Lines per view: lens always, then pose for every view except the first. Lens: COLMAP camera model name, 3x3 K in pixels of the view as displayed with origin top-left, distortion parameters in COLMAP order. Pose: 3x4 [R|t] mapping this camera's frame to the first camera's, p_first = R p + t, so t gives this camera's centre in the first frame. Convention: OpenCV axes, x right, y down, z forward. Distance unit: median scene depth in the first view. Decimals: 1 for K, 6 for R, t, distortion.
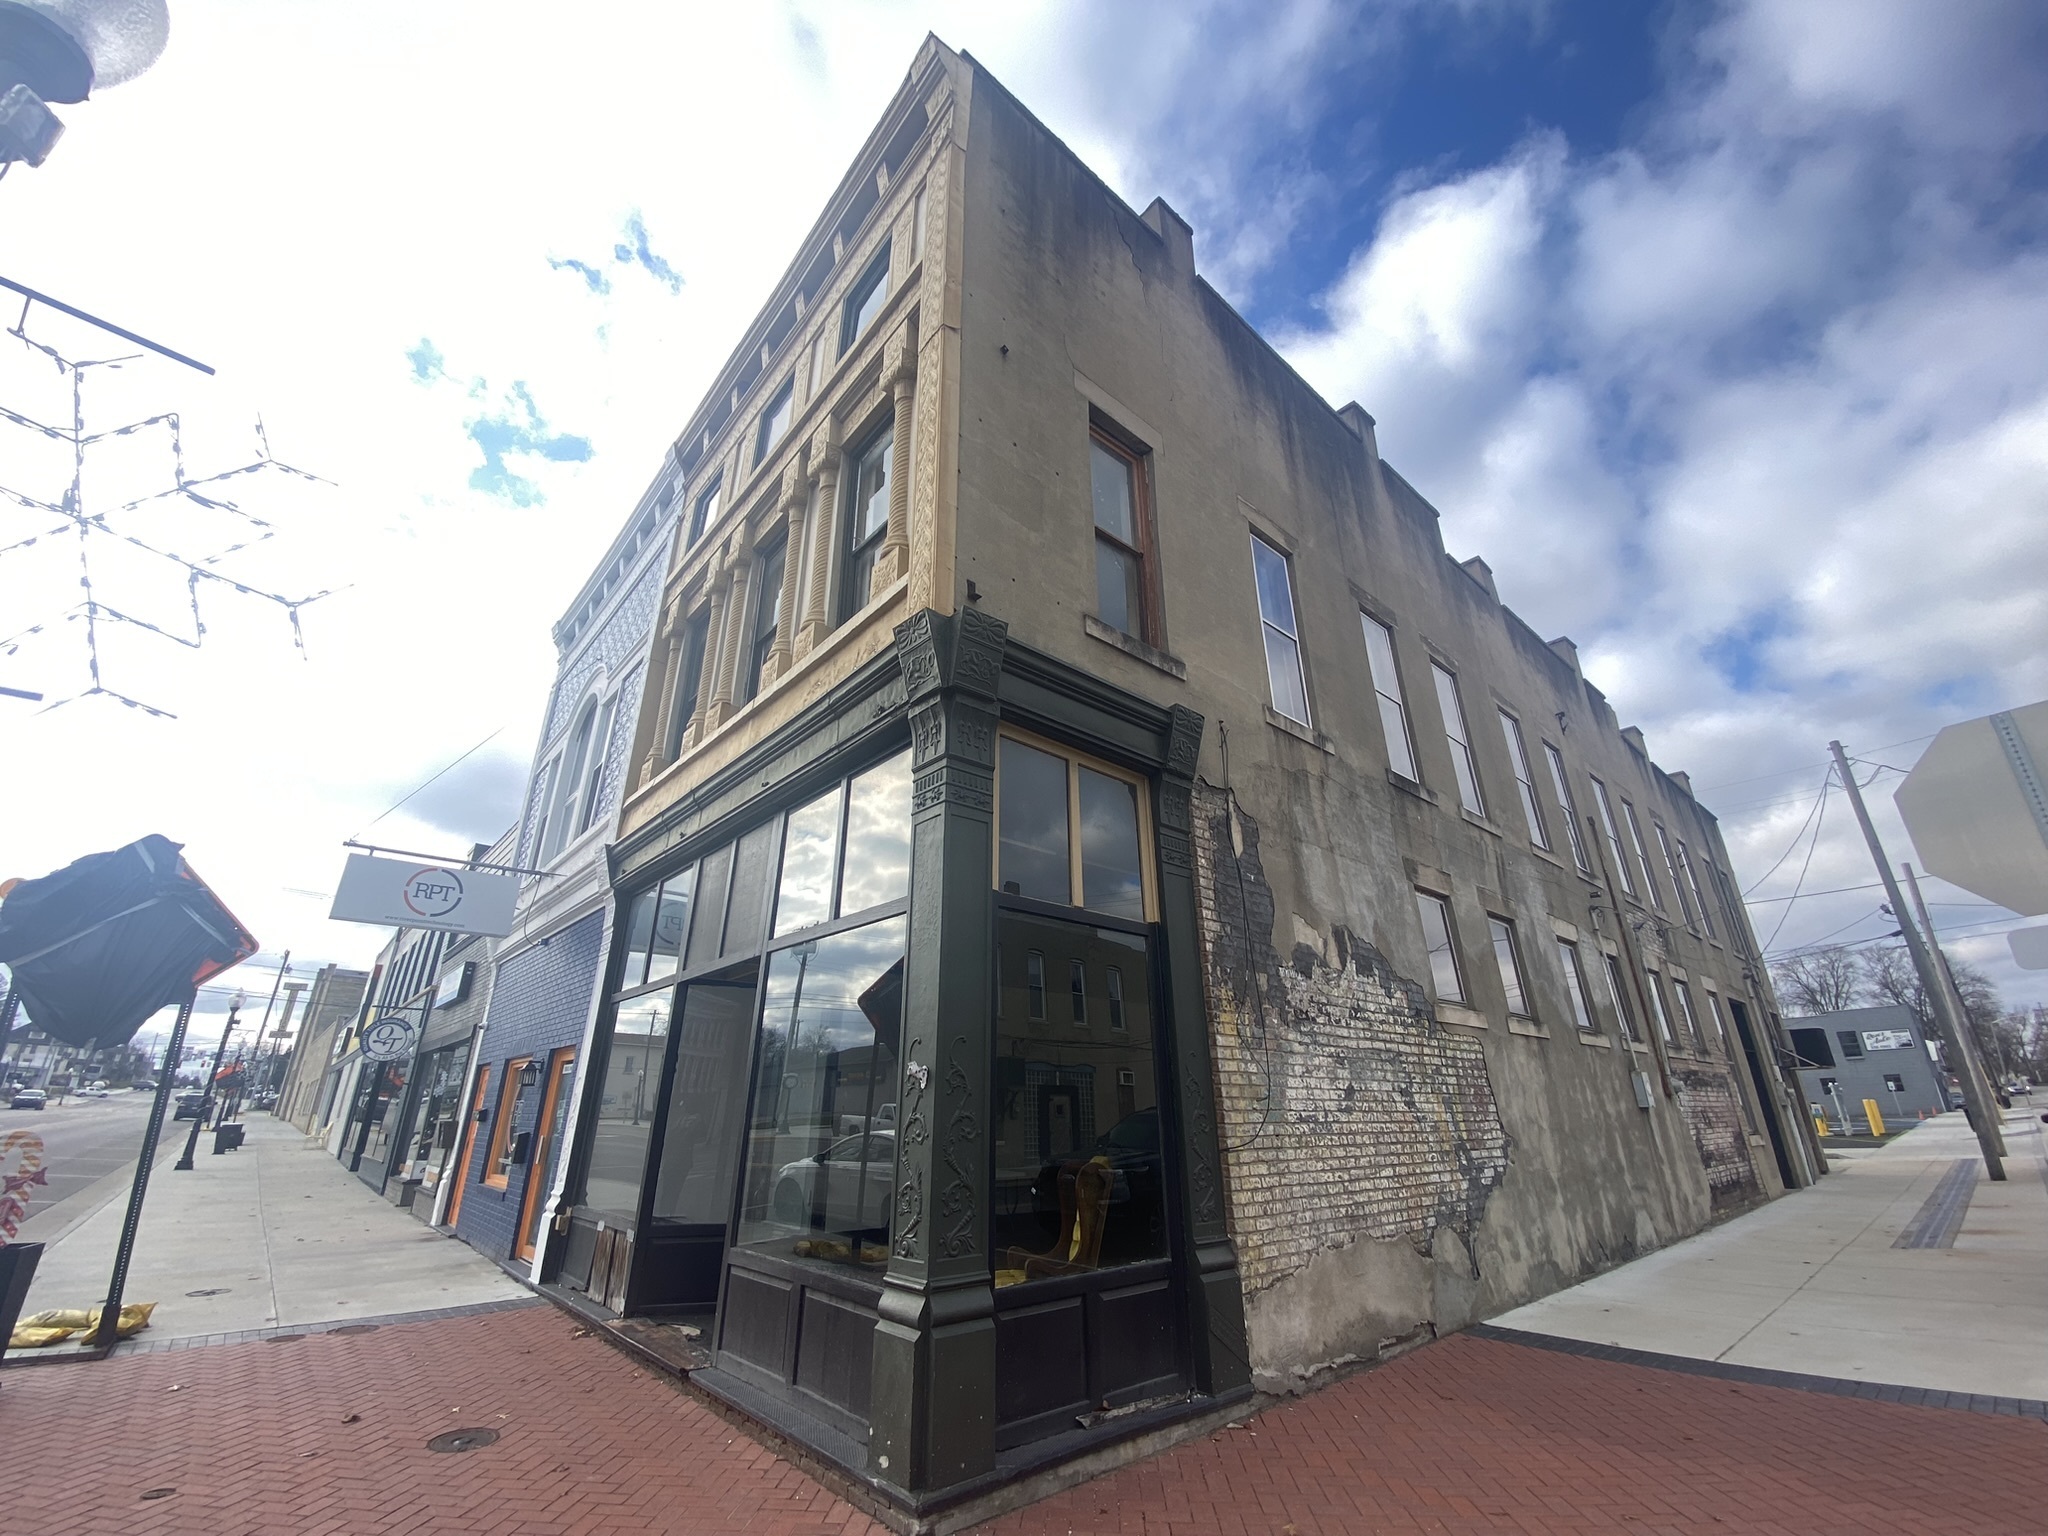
lens RADIAL K [[826.0, 0, 1011.3], [0, 826.0, 765.4], [0, 0, 1]] dist [-0.013737, -0.001067]
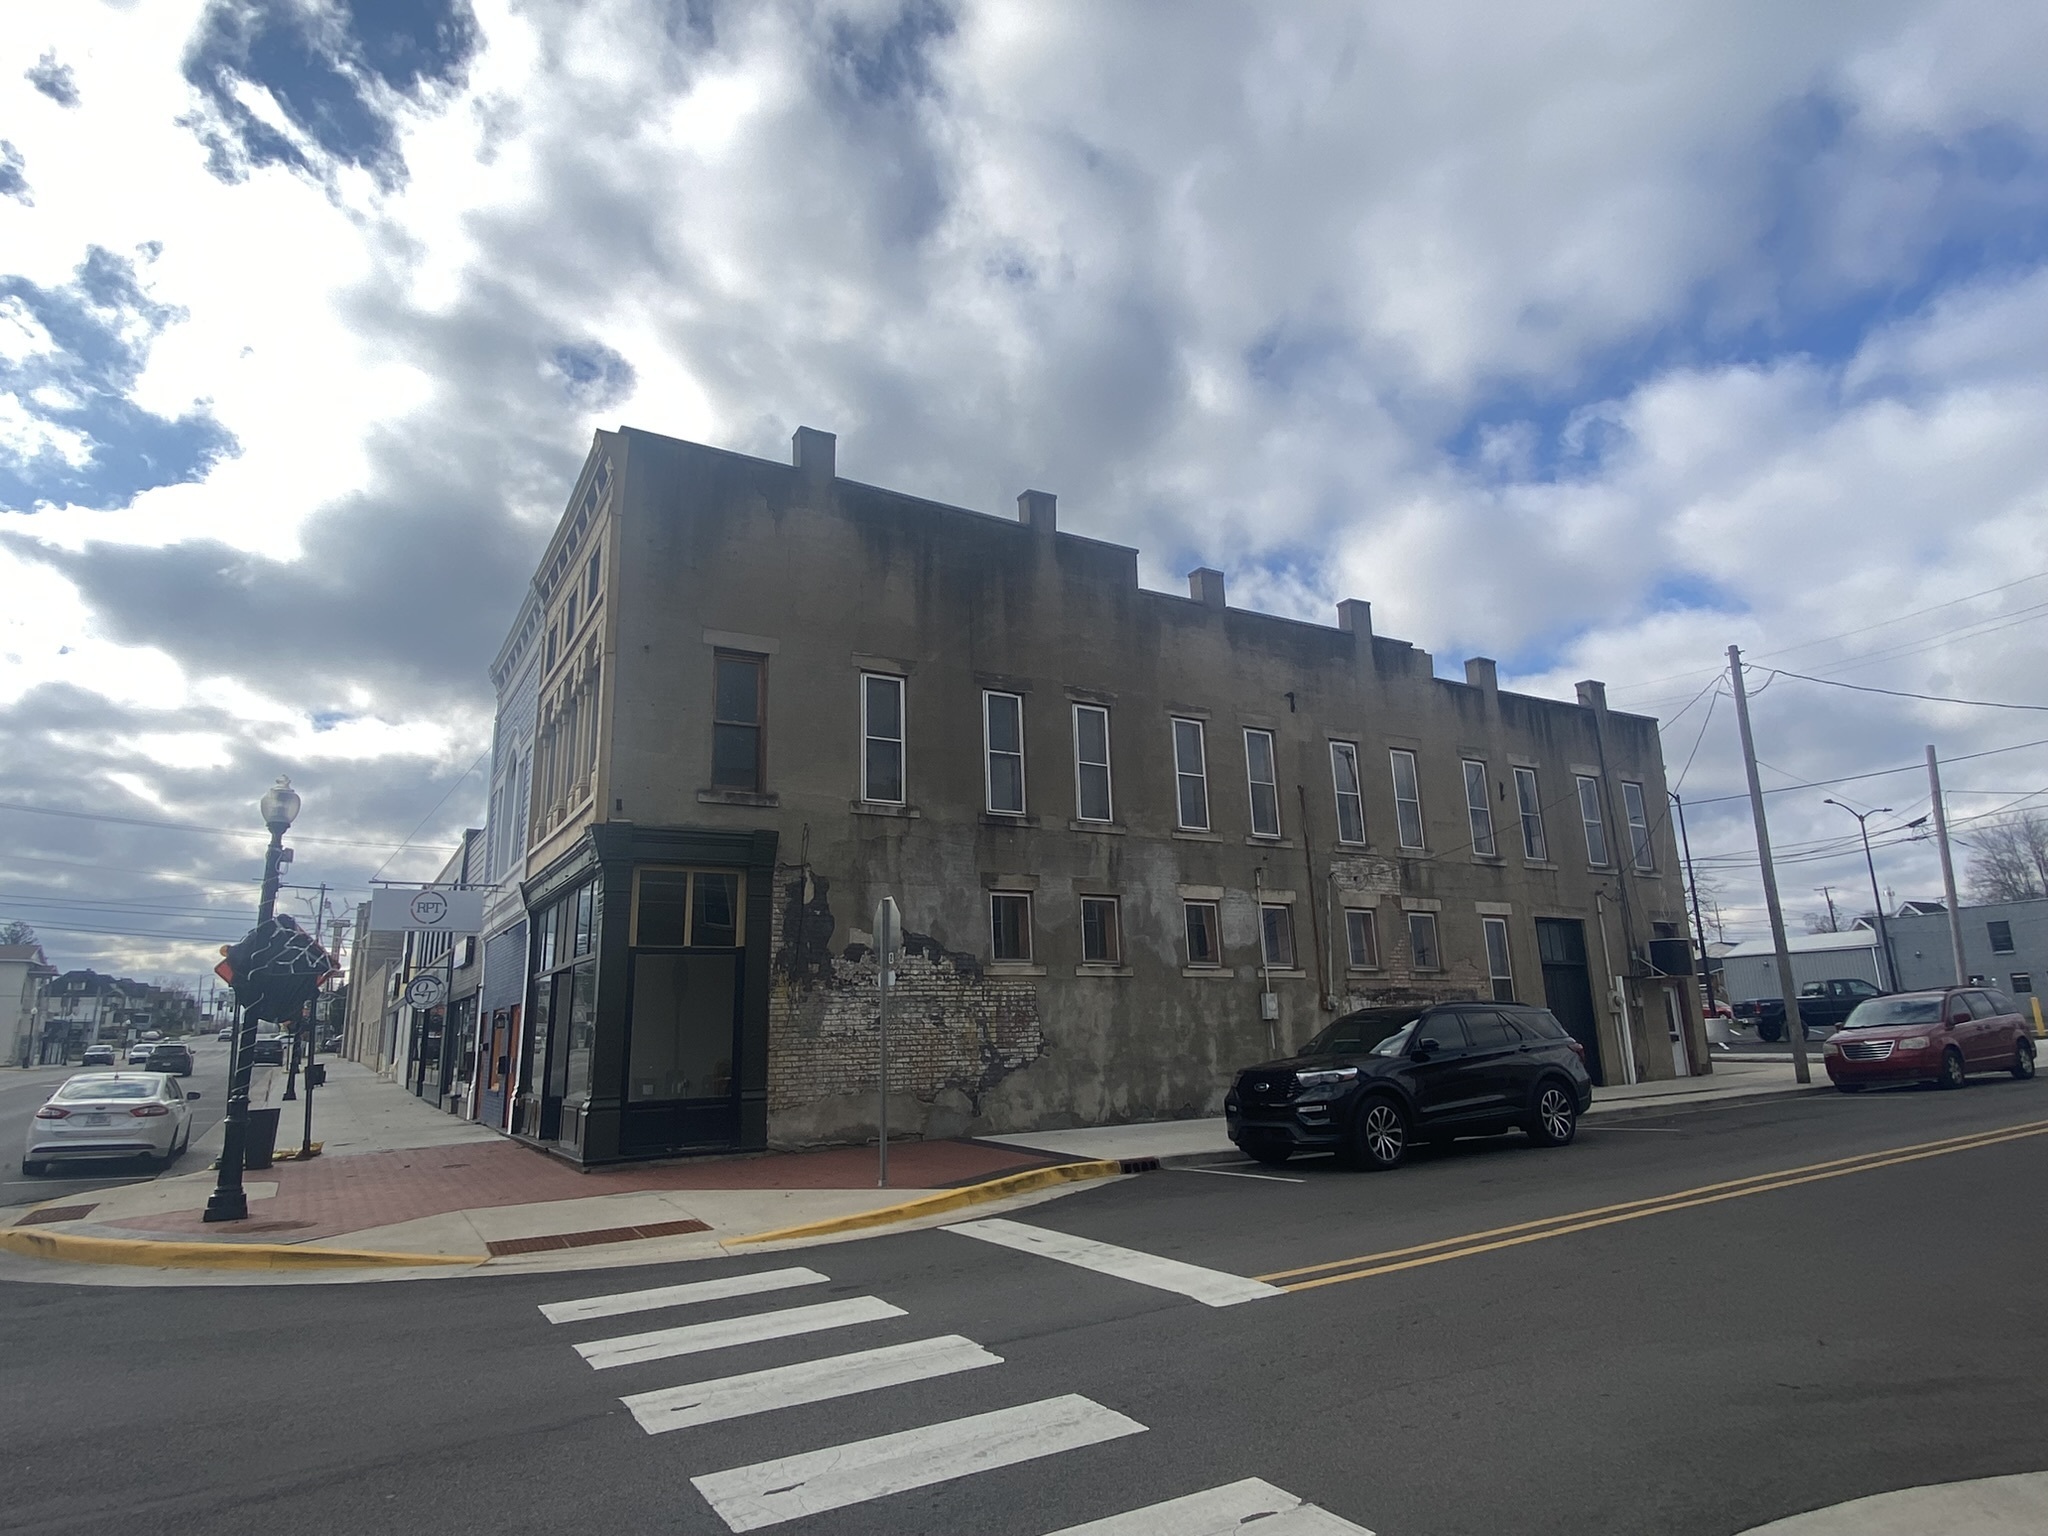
lens RADIAL K [[1123.9, 0, 1026.8], [0, 1123.9, 759.6], [0, 0, 1]] dist [0.005530, 0.000501]
pose [[0.986816, -0.066382, -0.147608, 0.972024], [0.089960, 0.983126, 0.159282, -0.474228], [0.134544, -0.170461, 0.976136, -1.137244]]
